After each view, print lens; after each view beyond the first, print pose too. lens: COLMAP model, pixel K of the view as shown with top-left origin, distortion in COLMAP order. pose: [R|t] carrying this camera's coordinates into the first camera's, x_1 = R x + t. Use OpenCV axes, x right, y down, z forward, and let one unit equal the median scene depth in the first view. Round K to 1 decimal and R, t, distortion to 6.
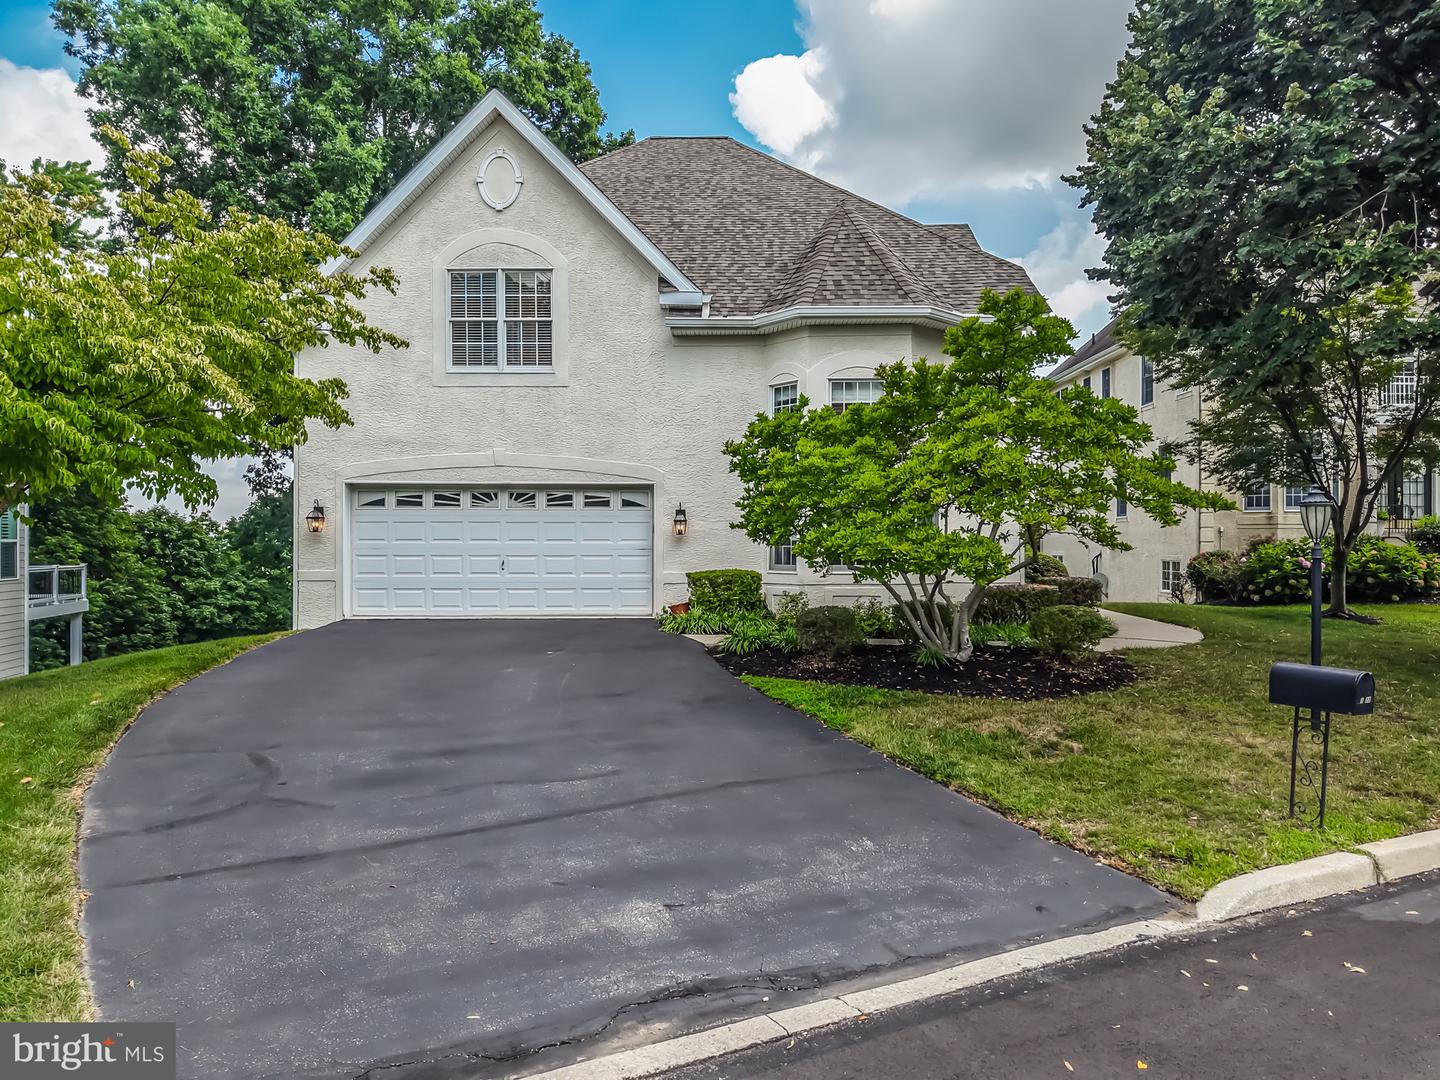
lens RADIAL K [[970.8, 0, 718.6], [0, 970.8, 539.8], [0, 0, 1]] dist [0.004902, -0.004523]
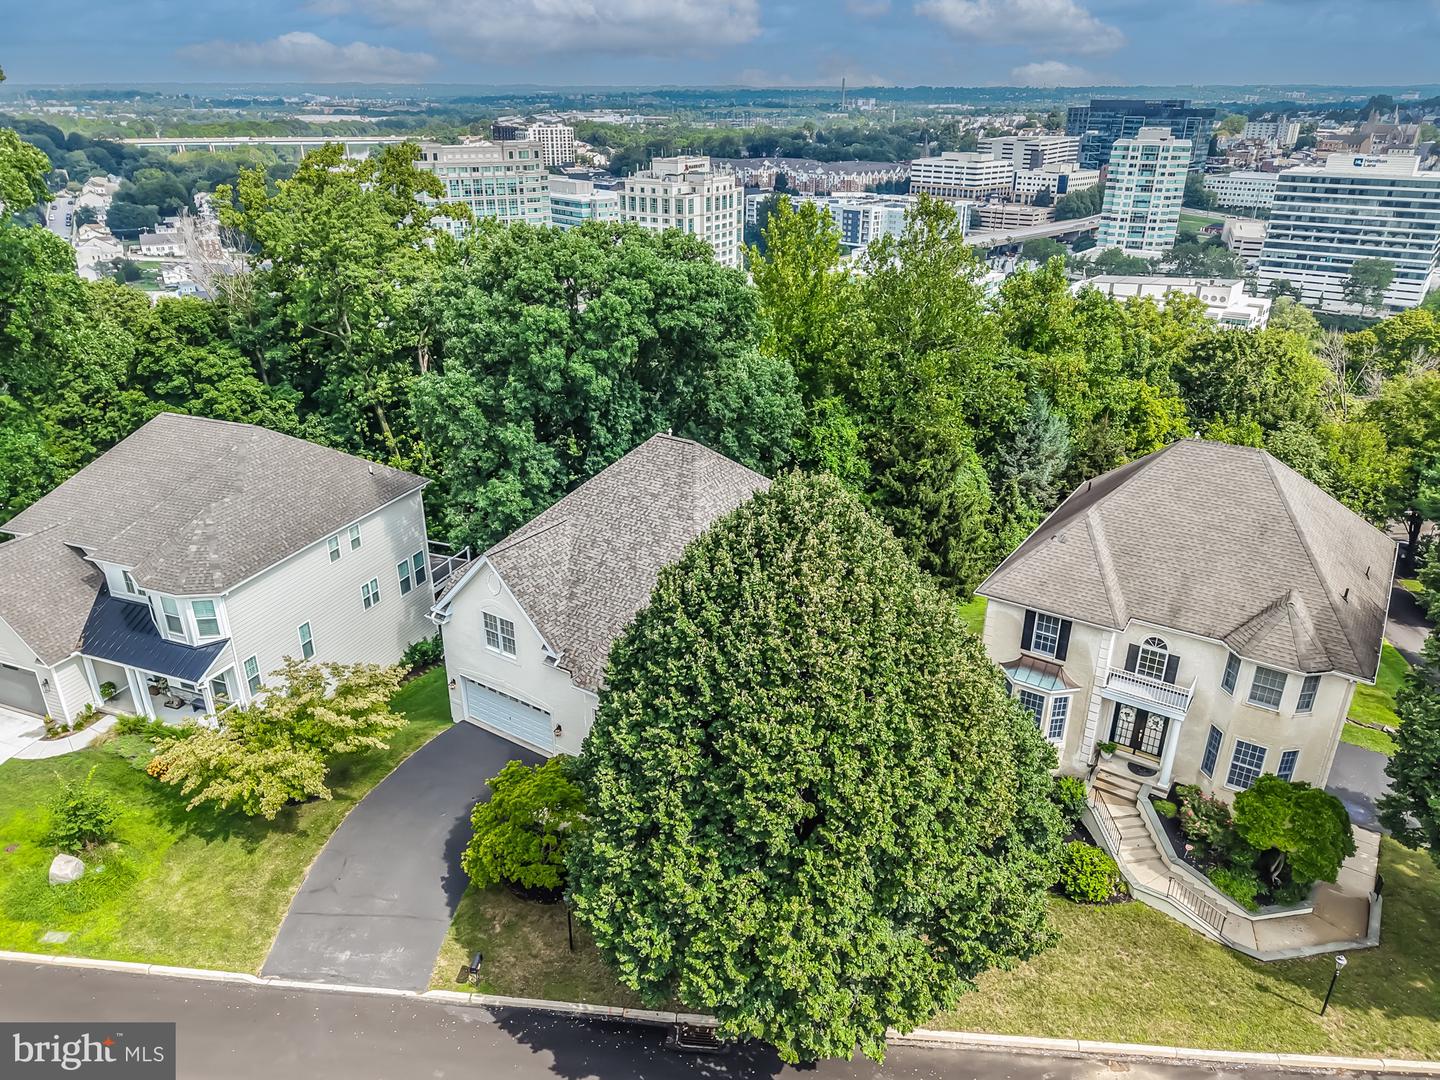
lens RADIAL K [[990.3, 0, 715.9], [0, 990.3, 548.8], [0, 0, 1]] dist [0.012022, -0.003754]
pose [[0.840286, 0.226639, -0.492497, 1.392577], [-0.008167, 0.913616, 0.406497, -1.424396], [0.542081, -0.337552, 0.769550, -0.532441]]
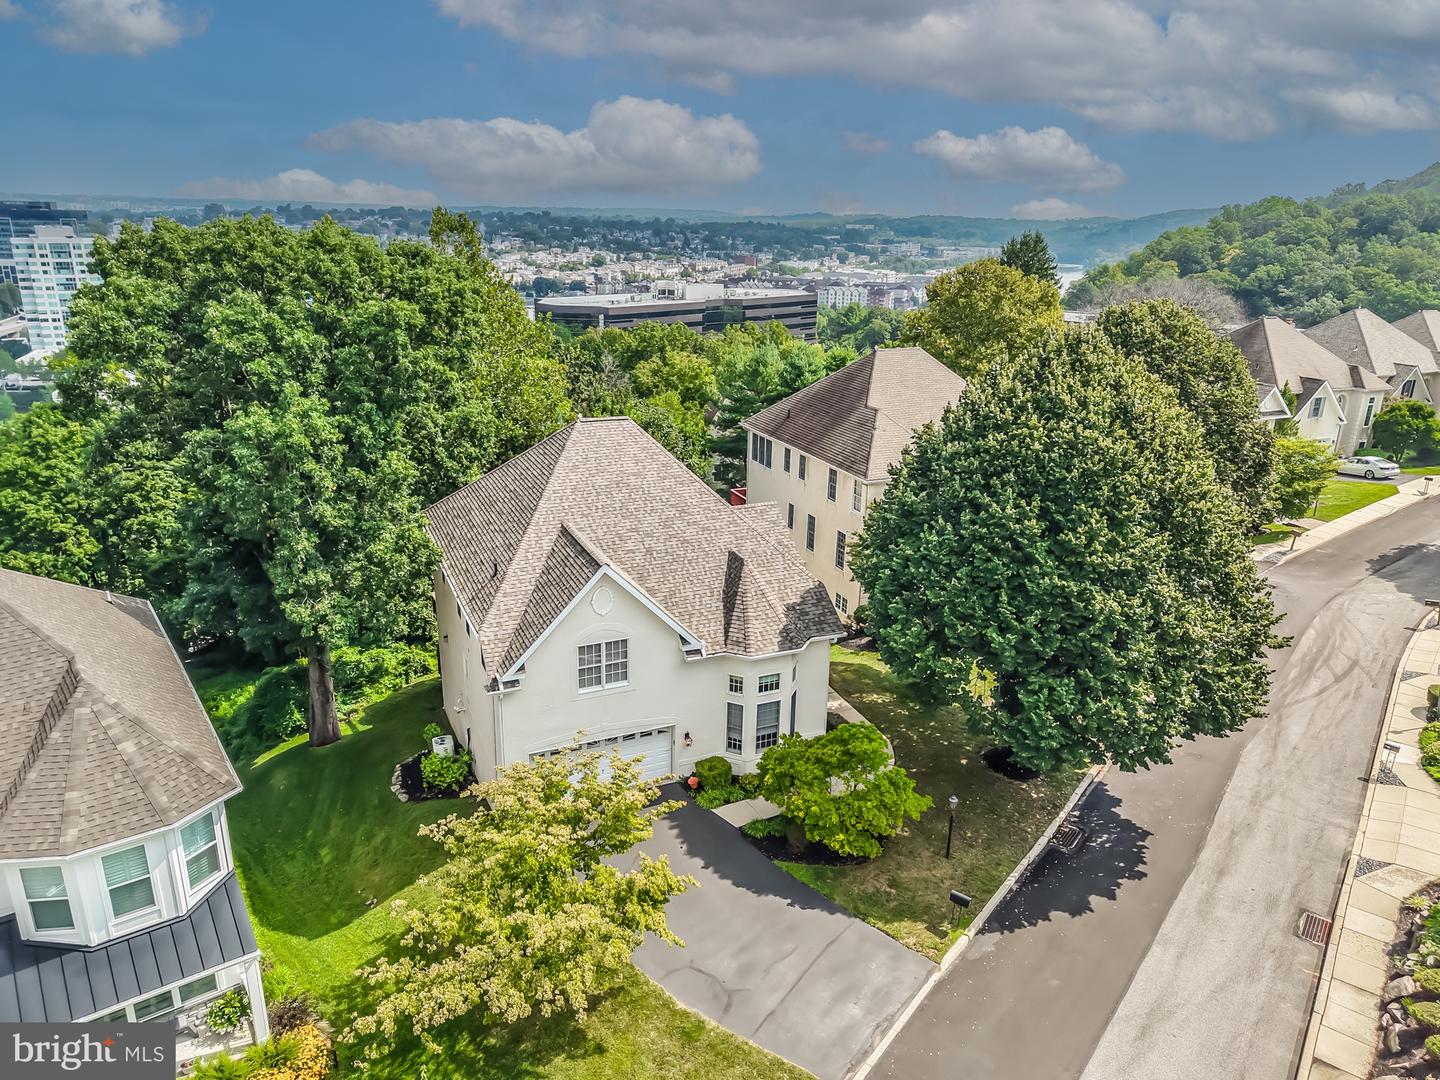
lens RADIAL K [[970.8, 0, 718.6], [0, 970.8, 539.8], [0, 0, 1]] dist [0.004902, -0.004523]
pose [[0.908788, -0.115612, 0.400922, -0.776538], [-0.014442, 0.951557, 0.307133, -1.082560], [-0.417008, -0.284909, 0.863094, -0.741898]]
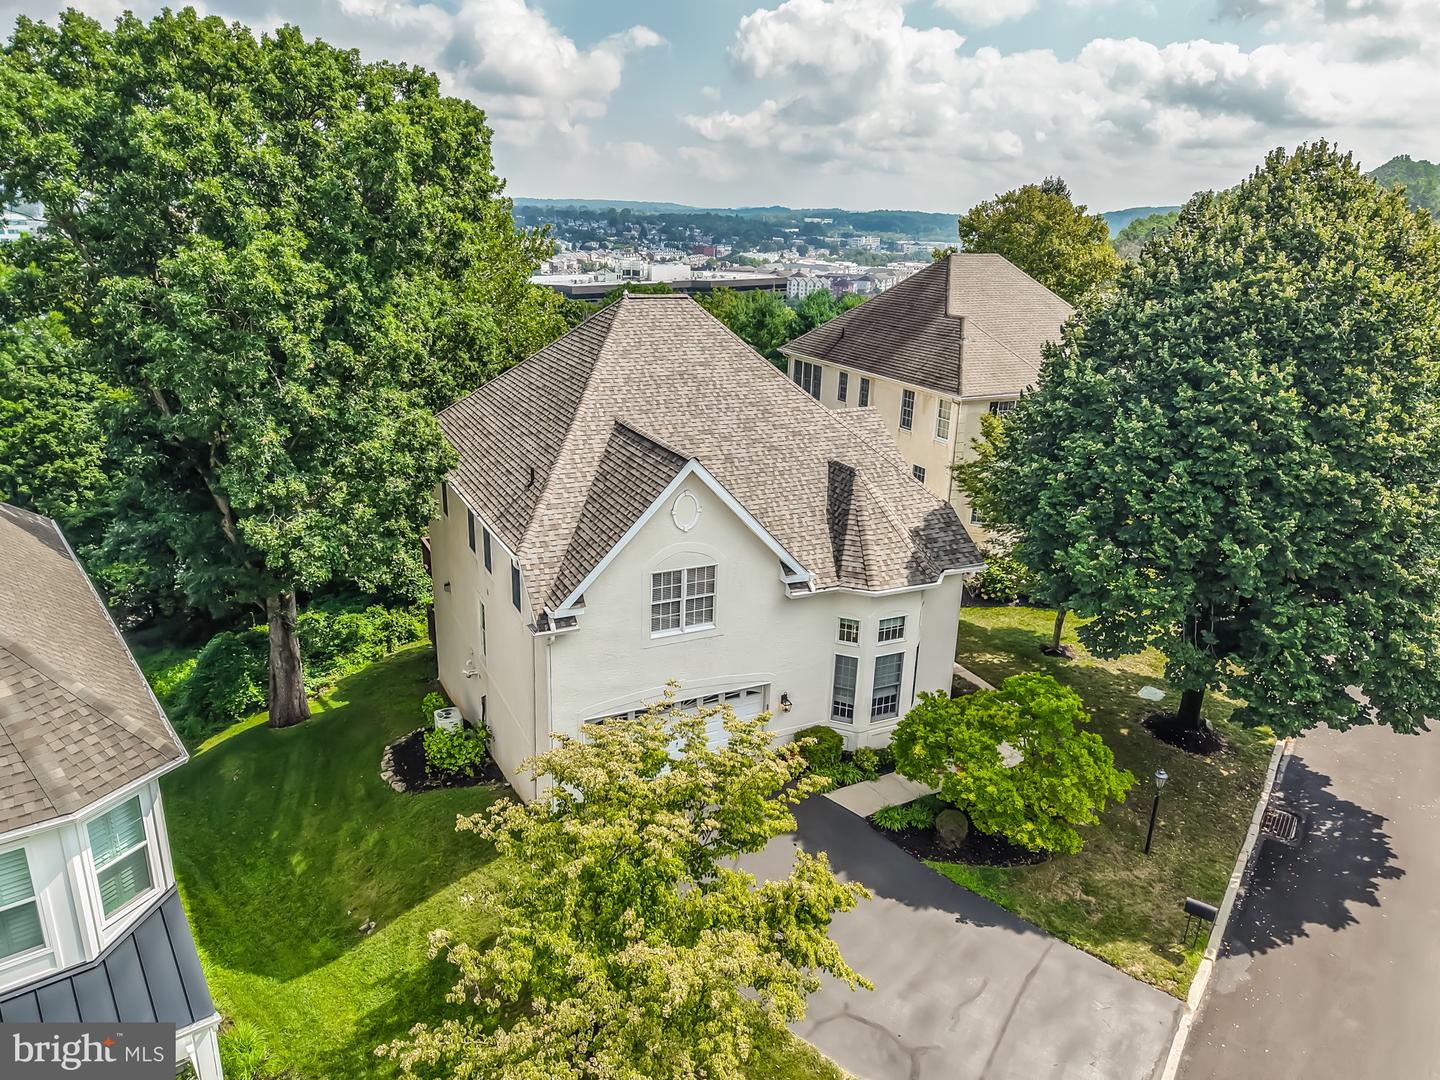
lens RADIAL K [[991.1, 0, 720.0], [0, 991.1, 540.0], [0, 0, 1]] dist [0.002813, -0.003804]
pose [[0.890181, -0.117806, 0.440112, -0.824665], [-0.026770, 0.950800, 0.308648, -0.774122], [-0.454819, -0.286534, 0.843230, -0.261828]]
